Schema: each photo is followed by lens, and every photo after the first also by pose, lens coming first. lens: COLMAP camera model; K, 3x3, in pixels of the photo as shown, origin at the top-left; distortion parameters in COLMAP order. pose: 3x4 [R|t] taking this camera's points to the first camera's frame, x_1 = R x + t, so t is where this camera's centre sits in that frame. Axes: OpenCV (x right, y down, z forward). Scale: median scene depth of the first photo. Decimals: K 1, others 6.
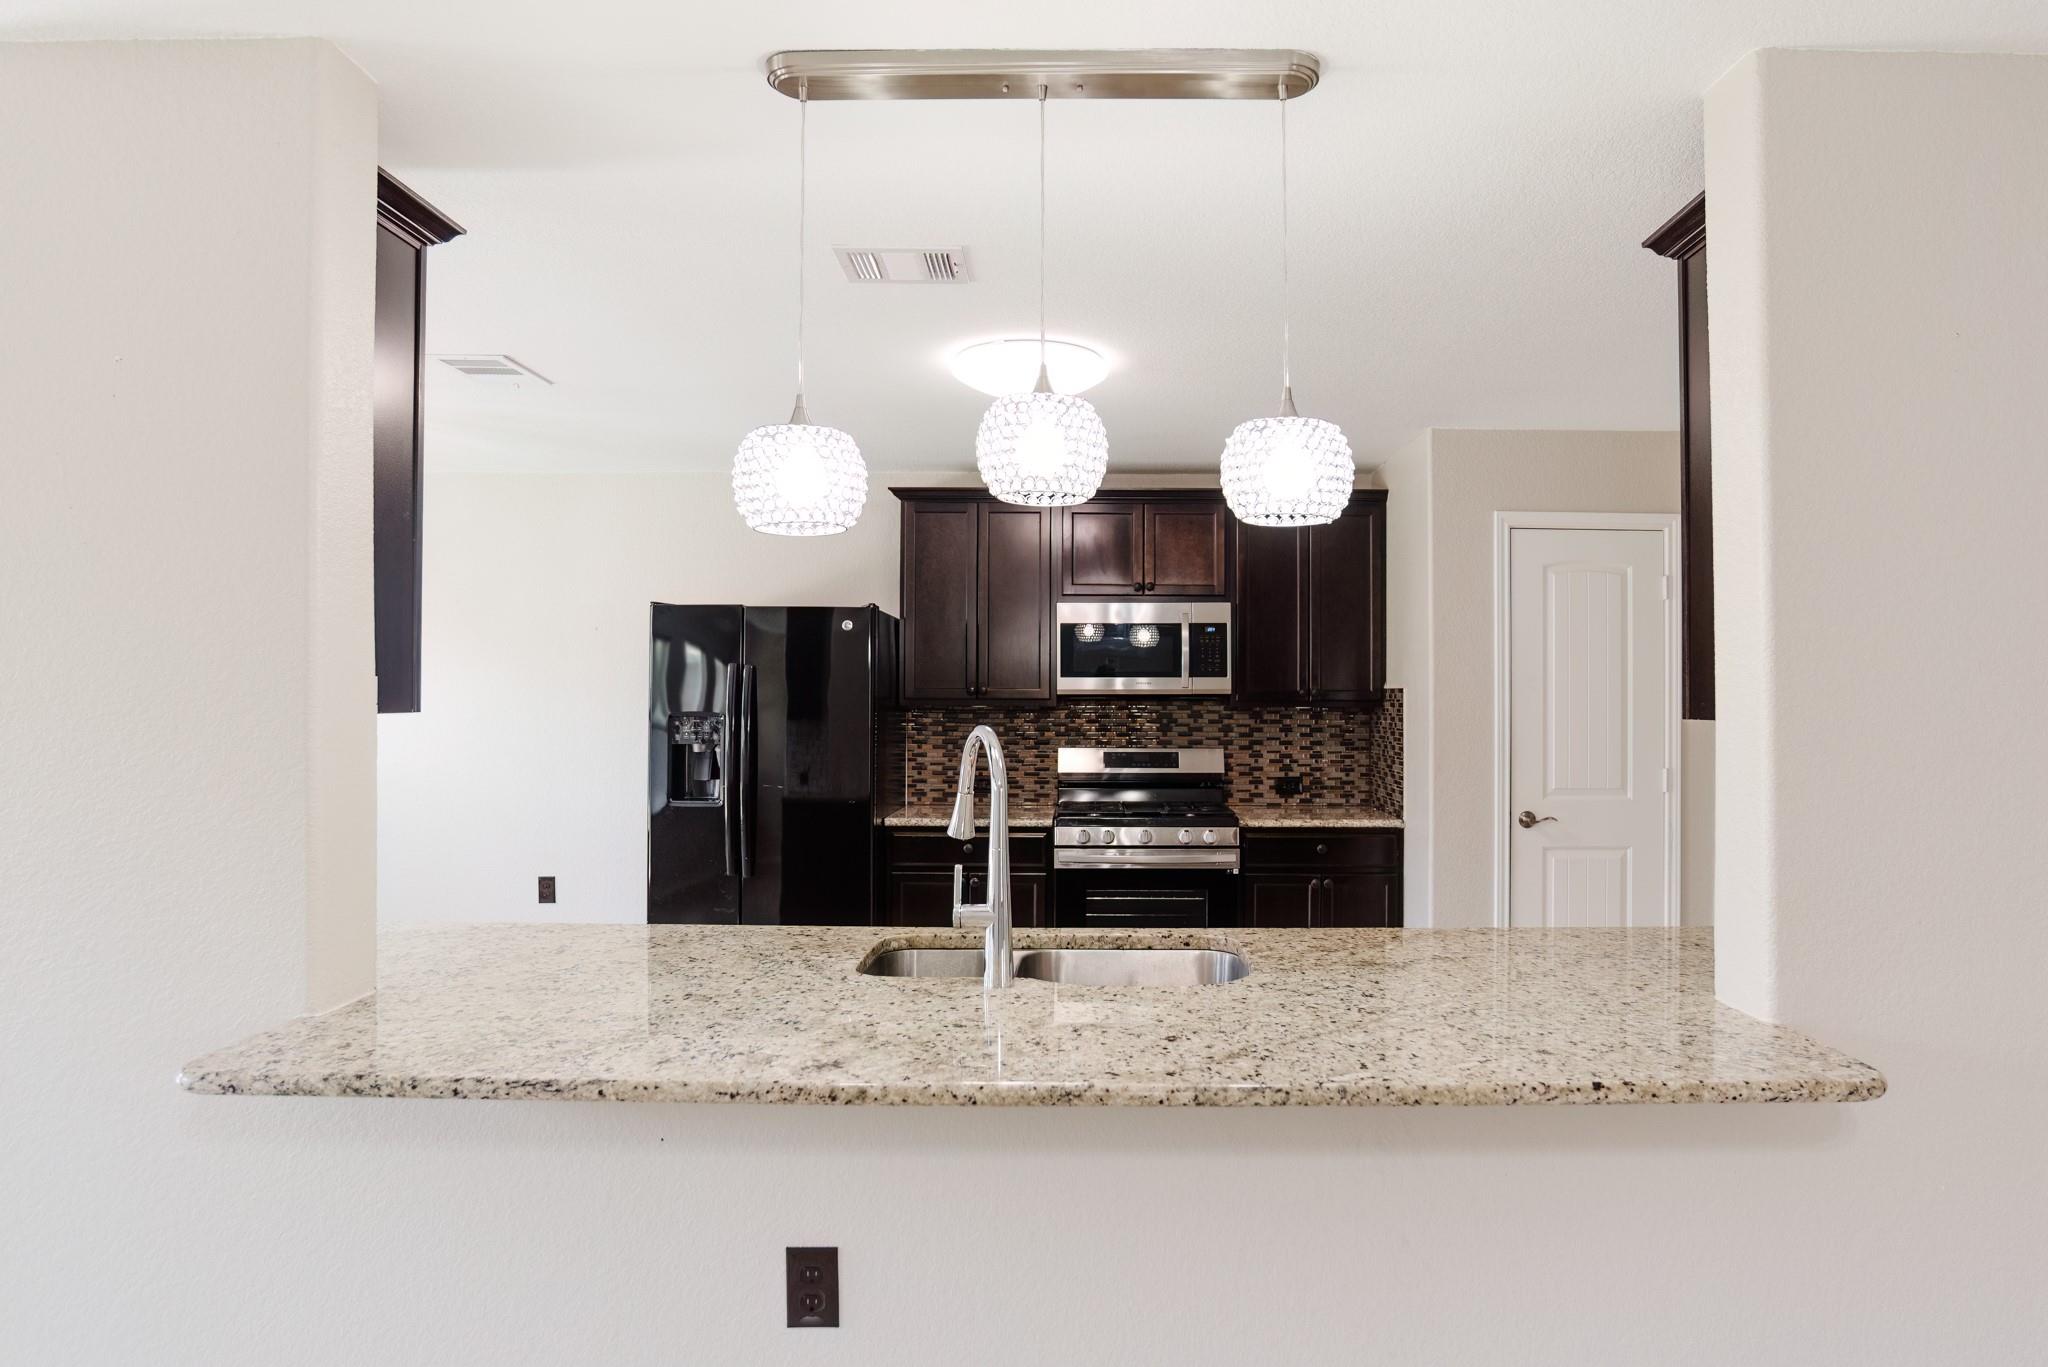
lens RADIAL K [[1373.3, 0, 1028.4], [0, 1373.3, 645.7], [0, 0, 1]] dist [0.001890, -0.000271]
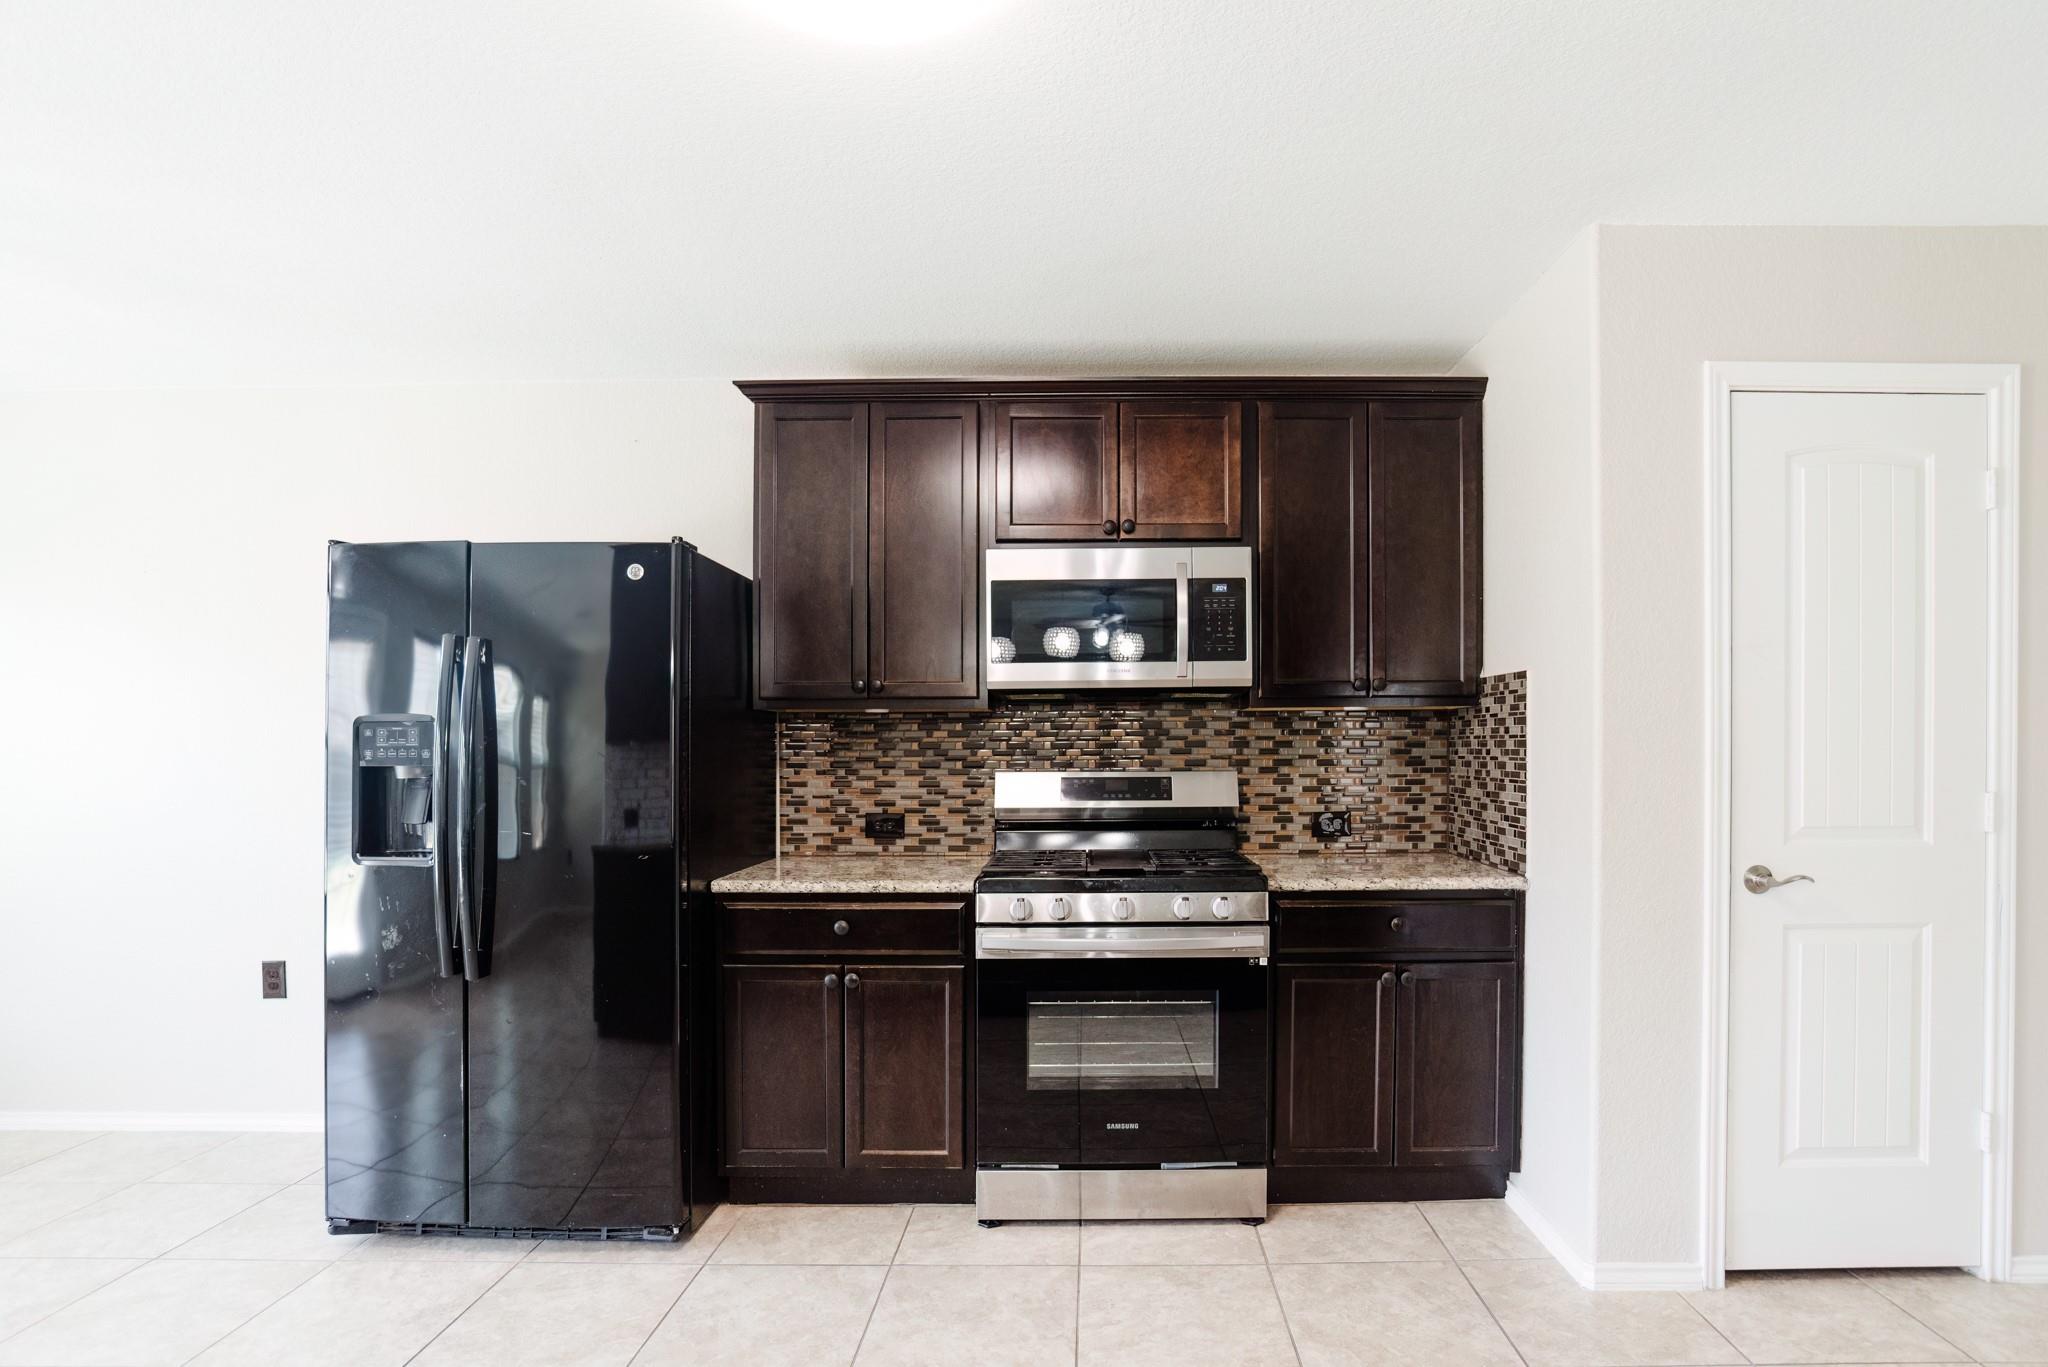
lens RADIAL K [[1135.0, 0, 1056.7], [0, 1135.0, 754.4], [0, 0, 1]] dist [-0.003644, -0.000213]
pose [[0.999874, -0.006936, 0.014246, 0.044328], [0.006327, 0.999083, 0.042335, 0.042030], [-0.014527, -0.042240, 0.999002, 0.437410]]
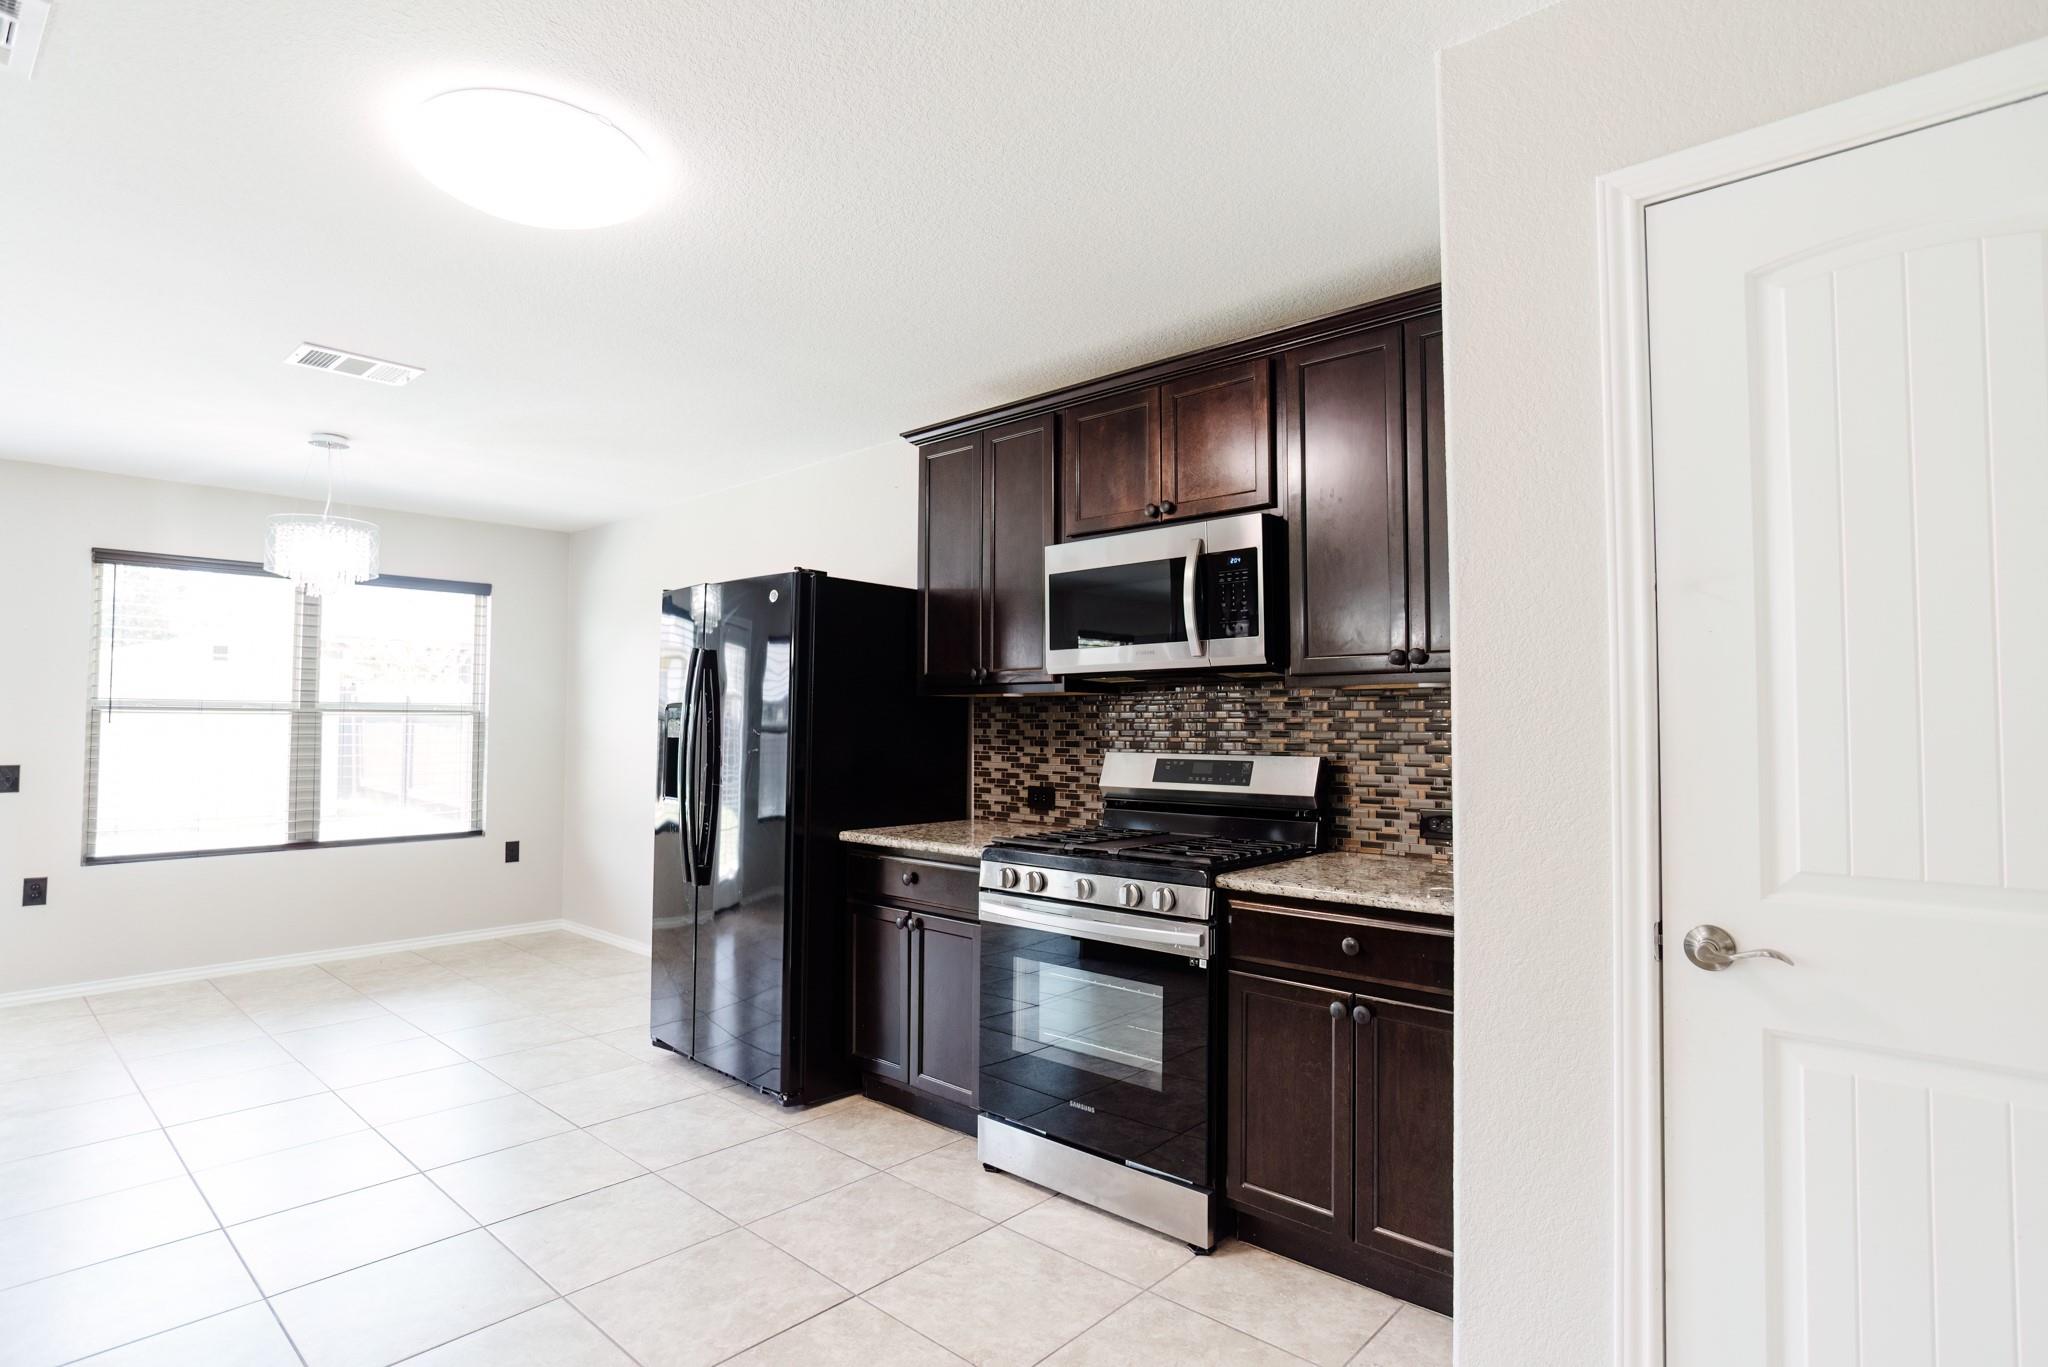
lens RADIAL K [[1060.7, 0, 976.1], [0, 1060.7, 681.0], [0, 0, 1]] dist [0.000051, 0.000422]
pose [[0.730087, -0.029434, -0.682720, 0.354484], [0.024515, 0.999557, -0.016878, 0.045086], [0.682915, -0.004415, 0.730485, 0.549065]]
